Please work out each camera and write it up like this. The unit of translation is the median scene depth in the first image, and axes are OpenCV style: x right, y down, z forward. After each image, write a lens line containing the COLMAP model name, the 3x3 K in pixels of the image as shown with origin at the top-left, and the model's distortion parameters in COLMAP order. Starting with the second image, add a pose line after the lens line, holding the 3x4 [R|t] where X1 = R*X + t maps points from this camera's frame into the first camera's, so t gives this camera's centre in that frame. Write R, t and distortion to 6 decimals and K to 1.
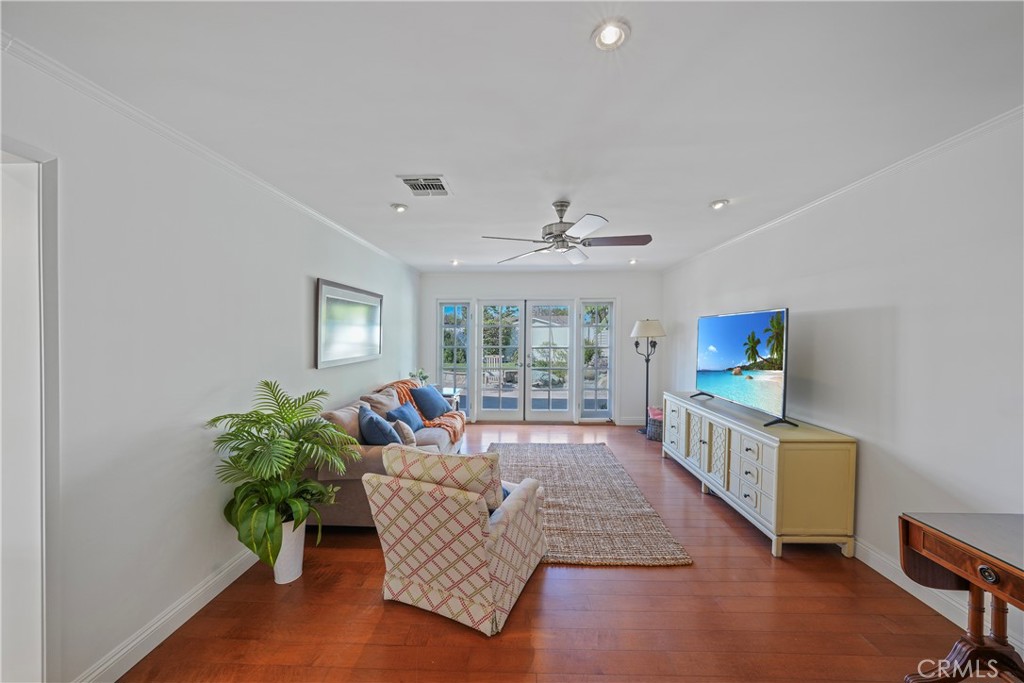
lens RADIAL K [[401.3, 0, 499.3], [0, 401.3, 343.5], [0, 0, 1]] dist [-0.033875, 0.009238]
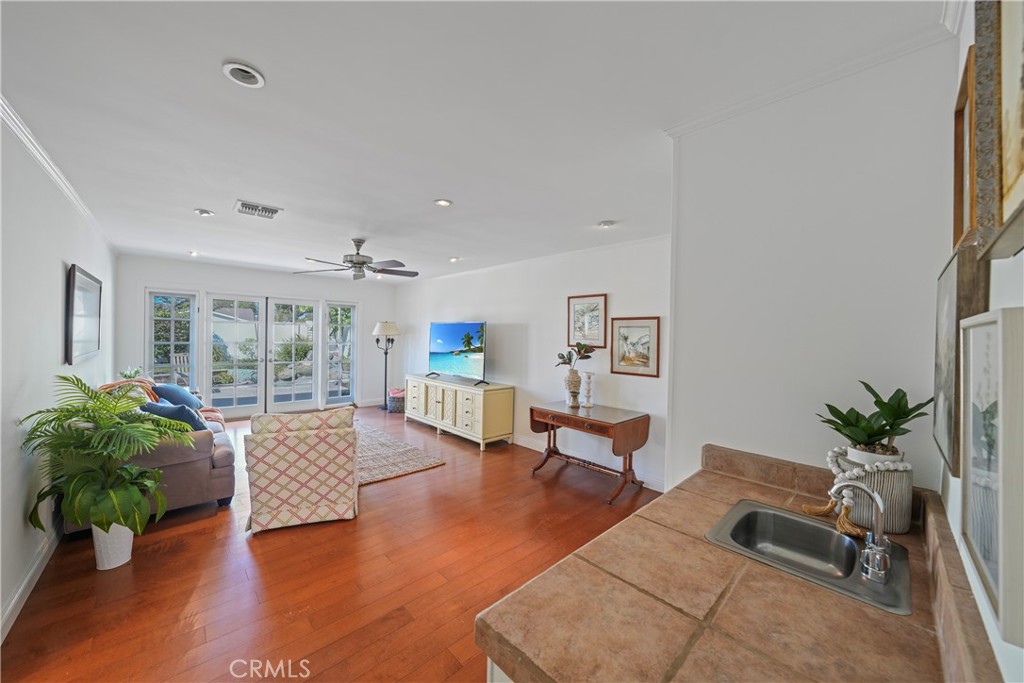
lens RADIAL K [[356.8, 0, 518.1], [0, 356.8, 343.9], [0, 0, 1]] dist [-0.027520, 0.006055]
pose [[0.712126, -0.000629, 0.702052, -0.324665], [-0.005390, 0.999965, 0.006364, 0.005861], [-0.702031, -0.008316, 0.712097, -0.294912]]
